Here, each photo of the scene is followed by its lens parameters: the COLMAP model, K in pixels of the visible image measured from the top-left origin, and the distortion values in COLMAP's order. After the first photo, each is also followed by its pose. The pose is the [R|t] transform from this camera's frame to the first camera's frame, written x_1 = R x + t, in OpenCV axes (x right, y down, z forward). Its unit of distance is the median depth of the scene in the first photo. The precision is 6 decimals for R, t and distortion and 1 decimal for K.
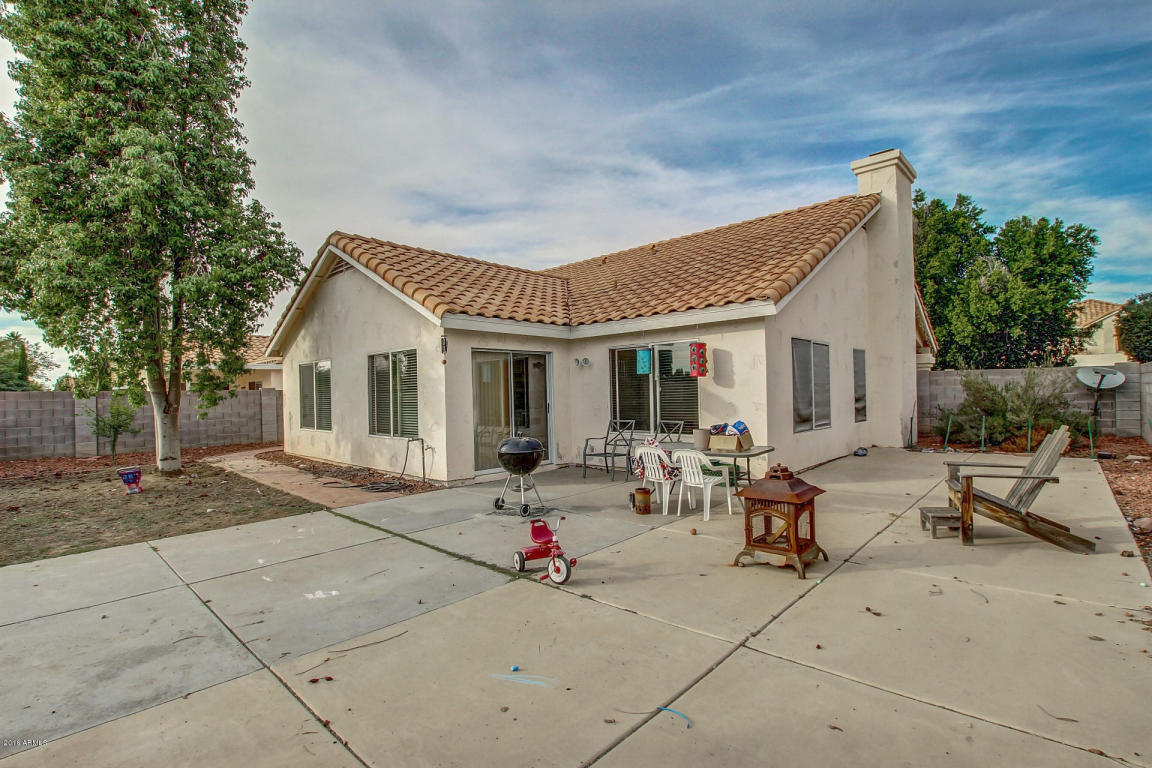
lens RADIAL K [[534.1, 0, 572.8], [0, 534.1, 393.5], [0, 0, 1]] dist [-0.038036, 0.006633]
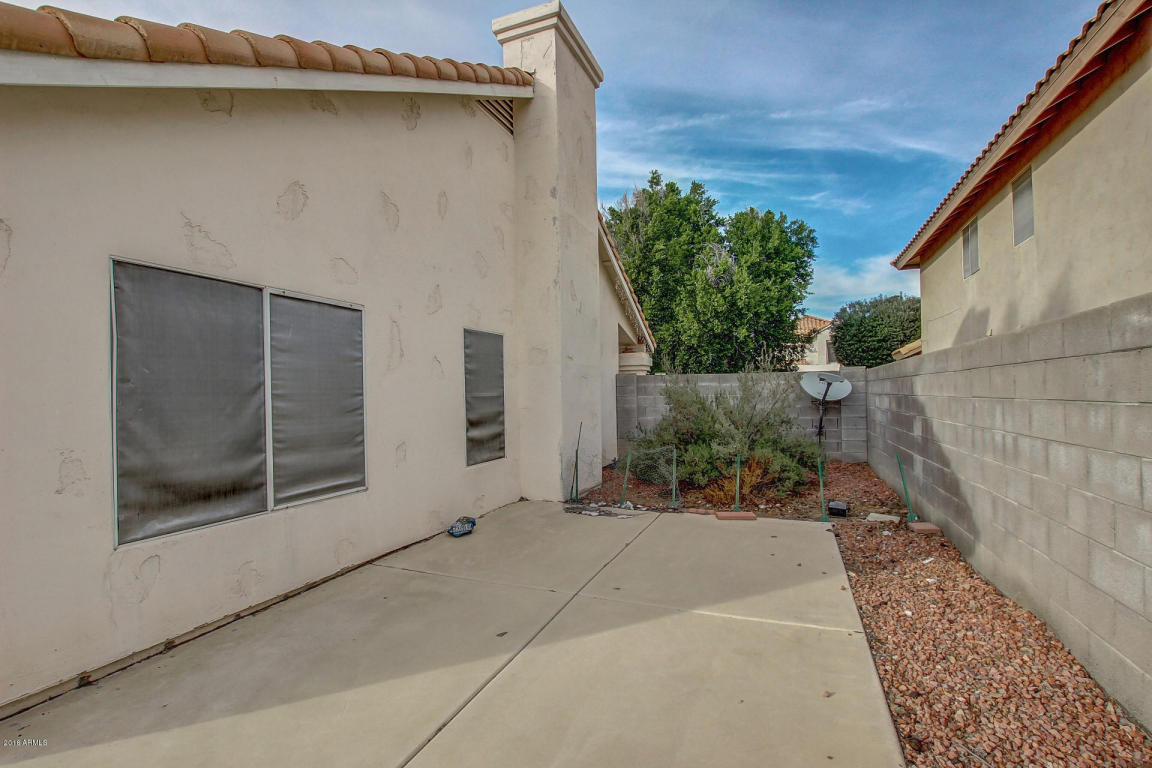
lens RADIAL K [[534.1, 0, 572.8], [0, 534.1, 393.5], [0, 0, 1]] dist [-0.038036, 0.006633]
pose [[0.932053, 0.004517, 0.362294, 0.273784], [-0.001299, 0.999958, -0.009124, -0.008738], [-0.362320, 0.008033, 0.932019, 0.284857]]
